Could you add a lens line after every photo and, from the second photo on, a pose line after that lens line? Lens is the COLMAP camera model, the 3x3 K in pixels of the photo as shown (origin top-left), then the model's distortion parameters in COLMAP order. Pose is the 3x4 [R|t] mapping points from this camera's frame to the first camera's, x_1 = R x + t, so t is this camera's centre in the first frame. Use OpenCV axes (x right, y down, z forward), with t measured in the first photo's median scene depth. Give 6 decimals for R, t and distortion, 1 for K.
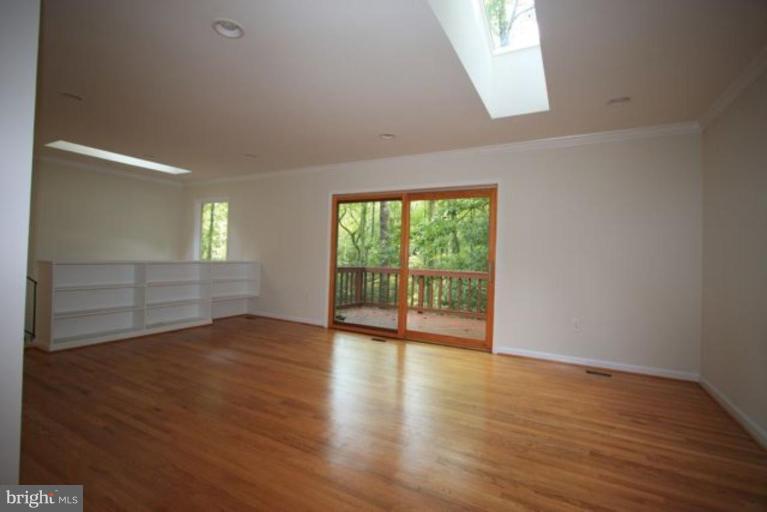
lens RADIAL K [[352.5, 0, 377.3], [0, 352.5, 254.1], [0, 0, 1]] dist [-0.026781, 0.000169]
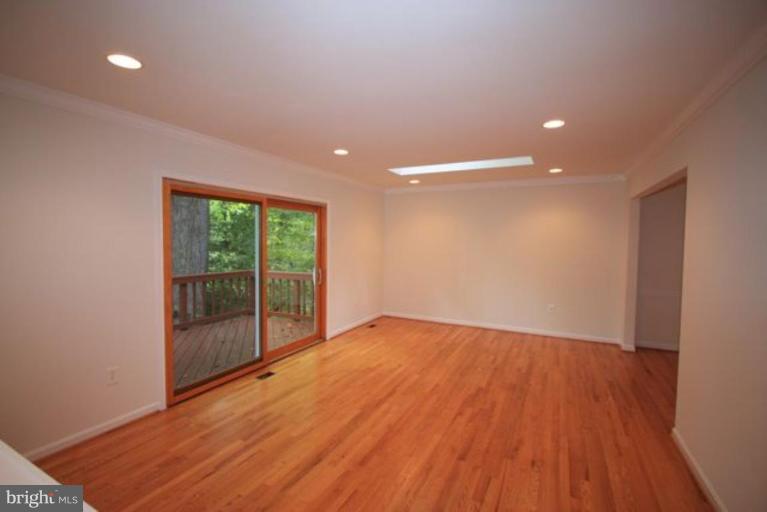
lens RADIAL K [[352.5, 0, 377.3], [0, 352.5, 254.1], [0, 0, 1]] dist [-0.026781, 0.000169]
pose [[-0.029779, -0.071180, 0.997019, -0.846523], [-0.012114, 0.997414, 0.070846, -0.106888], [-0.999483, -0.009968, -0.030564, 0.806060]]
